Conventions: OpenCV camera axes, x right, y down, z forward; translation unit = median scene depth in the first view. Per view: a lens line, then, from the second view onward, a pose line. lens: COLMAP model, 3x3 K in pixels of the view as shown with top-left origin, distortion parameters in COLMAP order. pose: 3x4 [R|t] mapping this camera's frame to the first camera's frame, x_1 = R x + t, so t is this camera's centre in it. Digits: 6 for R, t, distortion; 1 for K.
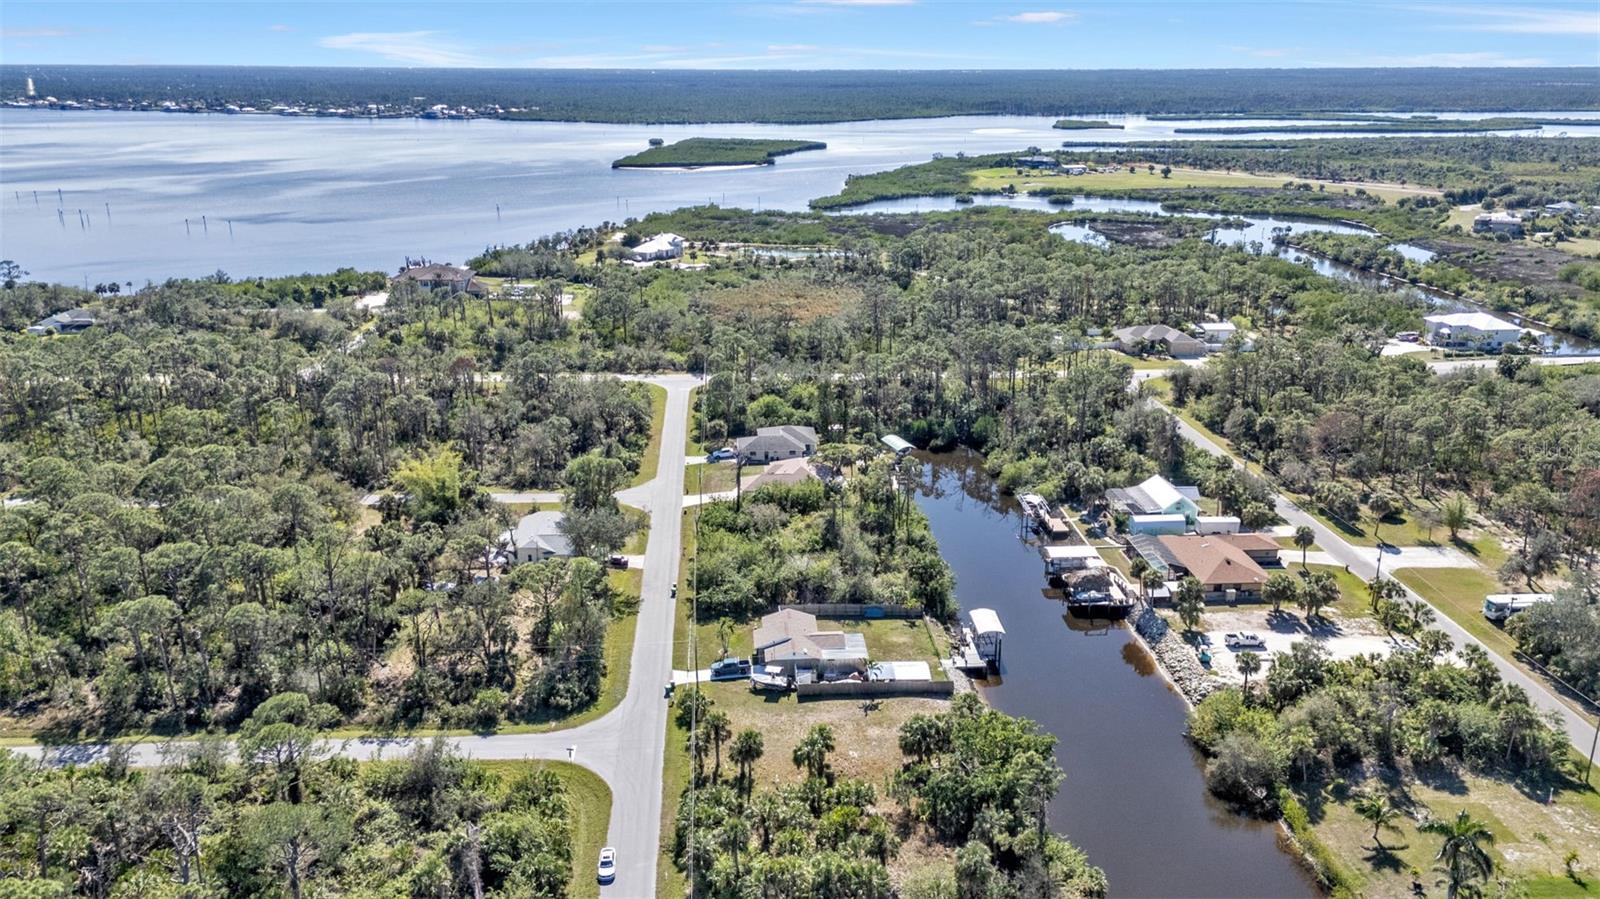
lens RADIAL K [[1168.0, 0, 800.0], [0, 1168.0, 449.5], [0, 0, 1]] dist [0.070466, -0.066772]
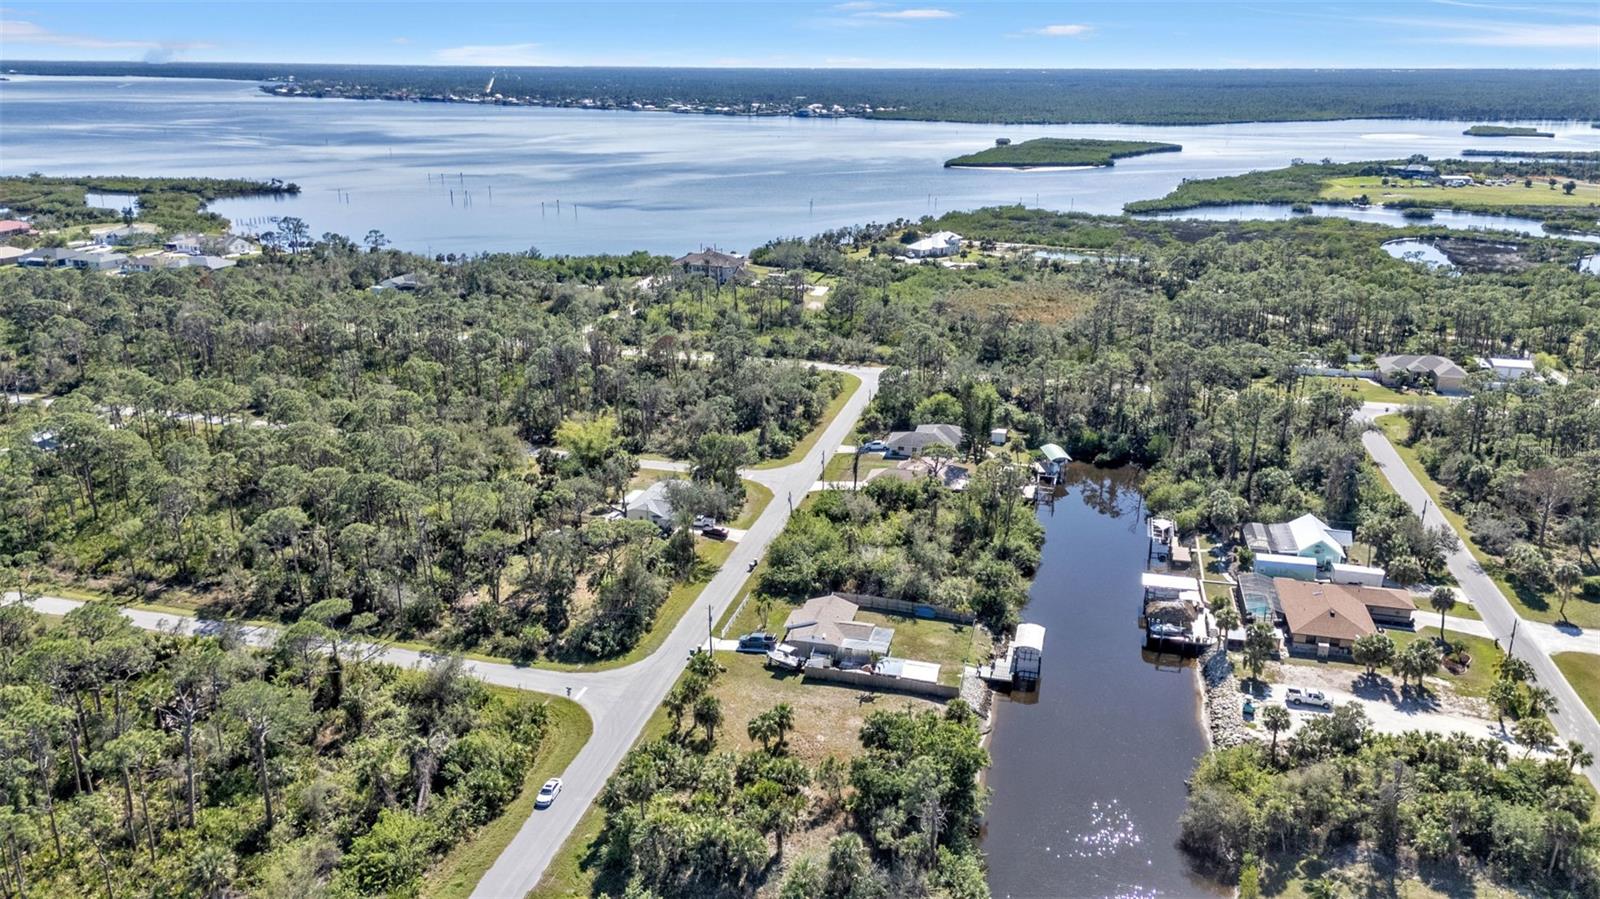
lens RADIAL K [[1168.0, 0, 800.0], [0, 1168.0, 449.5], [0, 0, 1]] dist [0.070466, -0.066772]
pose [[0.950518, 0.099799, -0.294203, 0.113155], [-0.099859, 0.994891, 0.014858, -0.001204], [0.294183, 0.015257, 0.955627, 0.006555]]
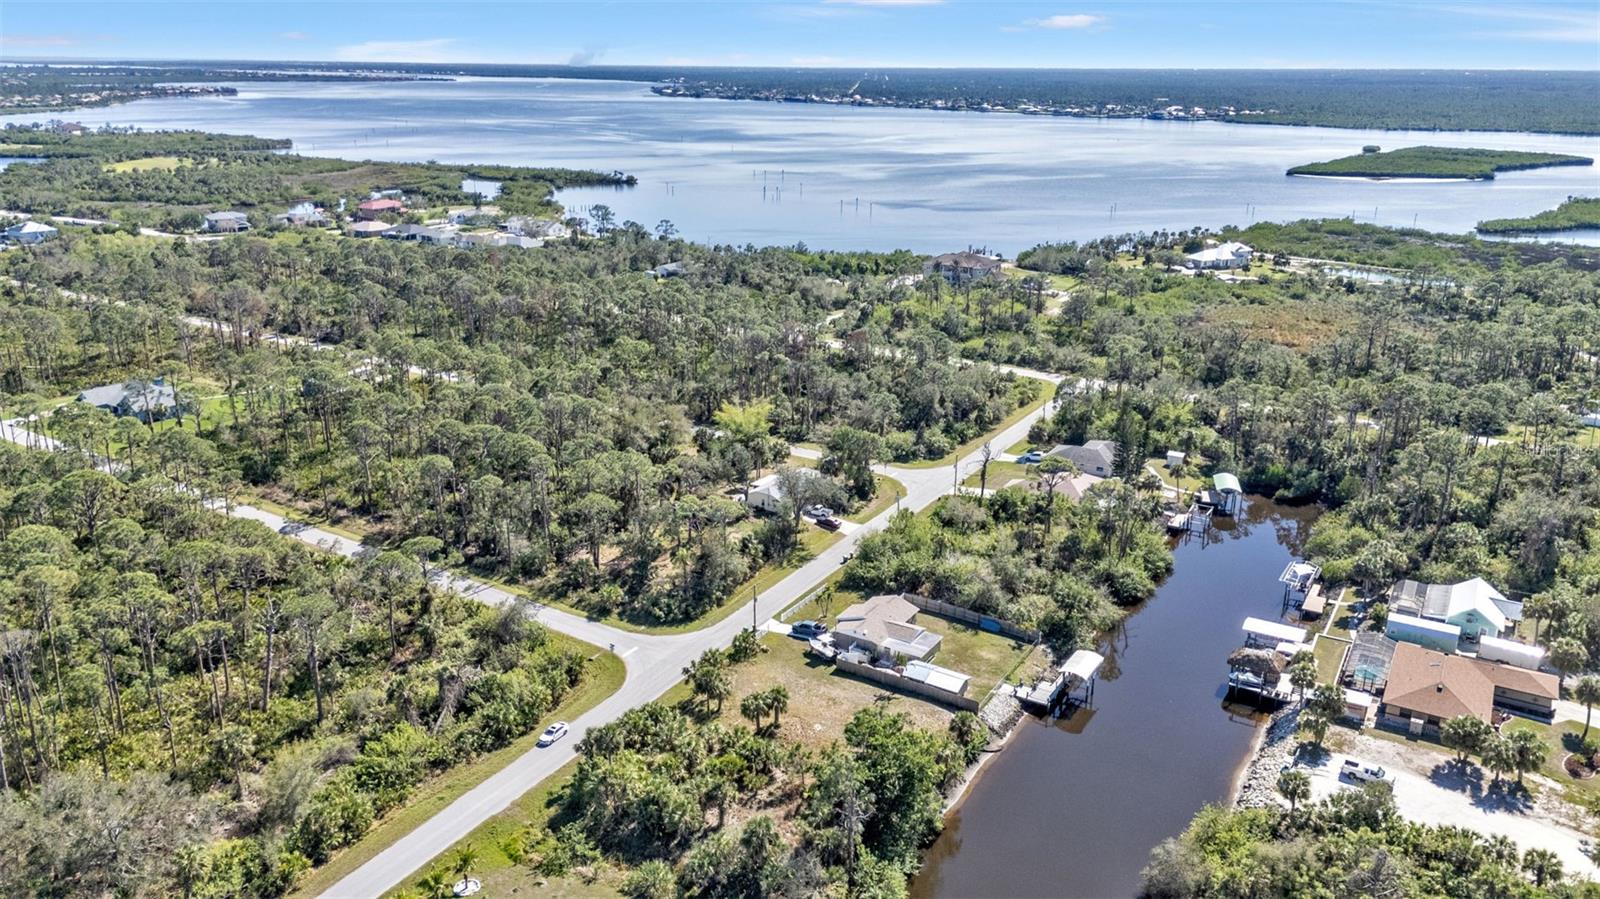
lens RADIAL K [[1168.0, 0, 800.0], [0, 1168.0, 449.5], [0, 0, 1]] dist [0.070466, -0.066772]
pose [[0.816281, 0.185199, -0.547163, 0.206665], [-0.185818, 0.981052, 0.054847, -0.013036], [0.546953, 0.056902, 0.835227, 0.042371]]
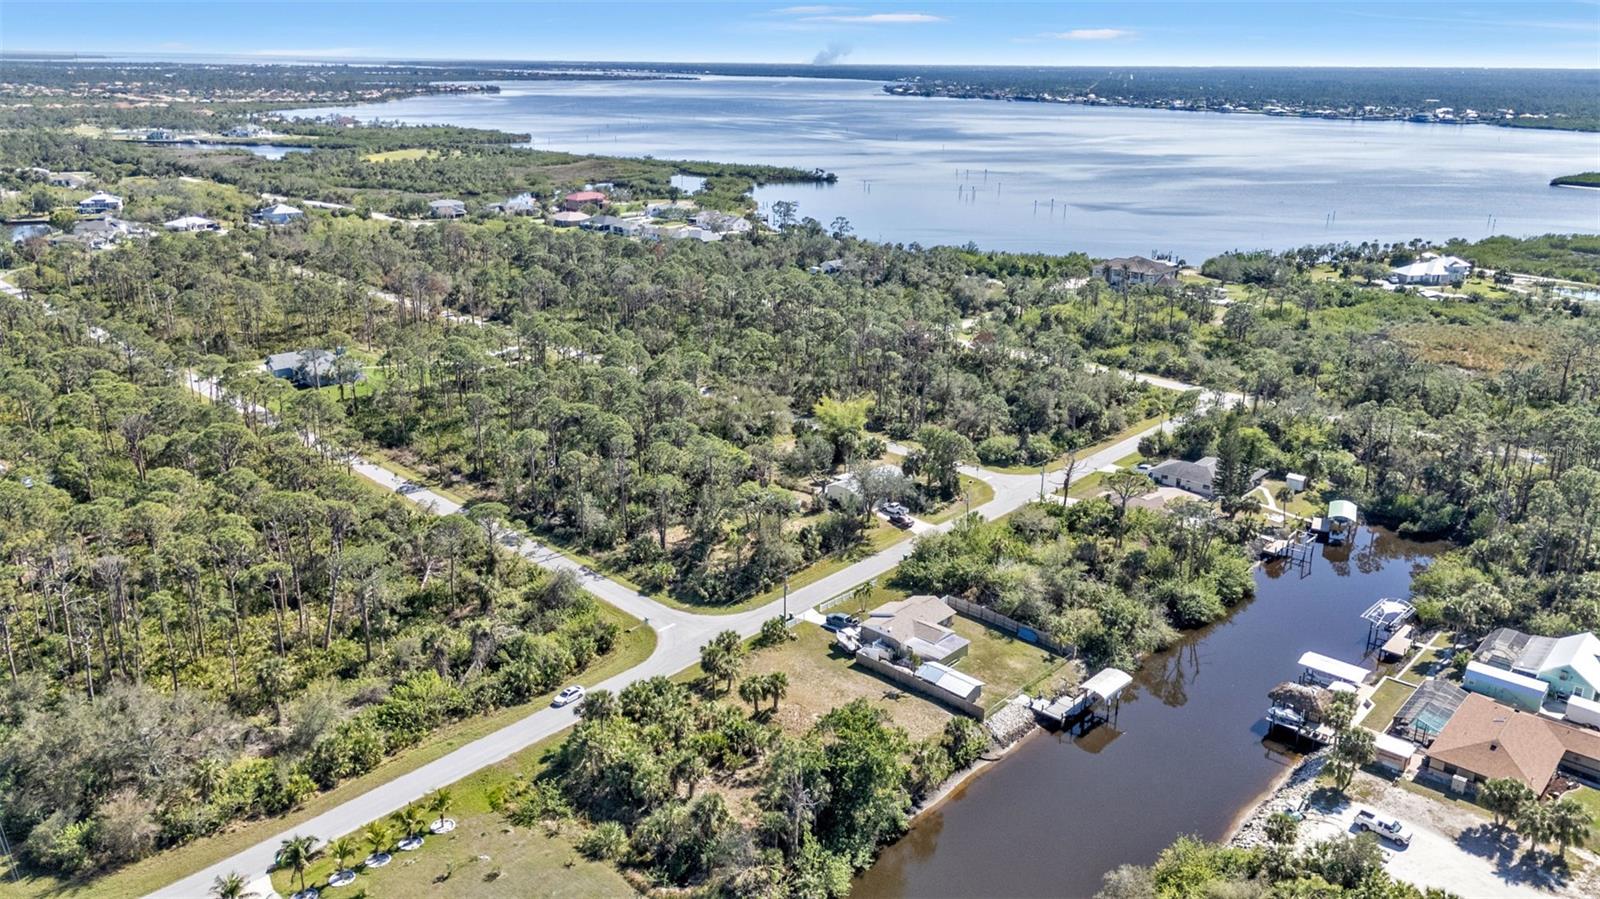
lens RADIAL K [[1168.0, 0, 800.0], [0, 1168.0, 449.5], [0, 0, 1]] dist [0.070466, -0.066772]
pose [[0.688873, 0.233387, -0.686283, 0.260578], [-0.234032, 0.967658, 0.094160, -0.024767], [0.686063, 0.095748, 0.721214, 0.079686]]
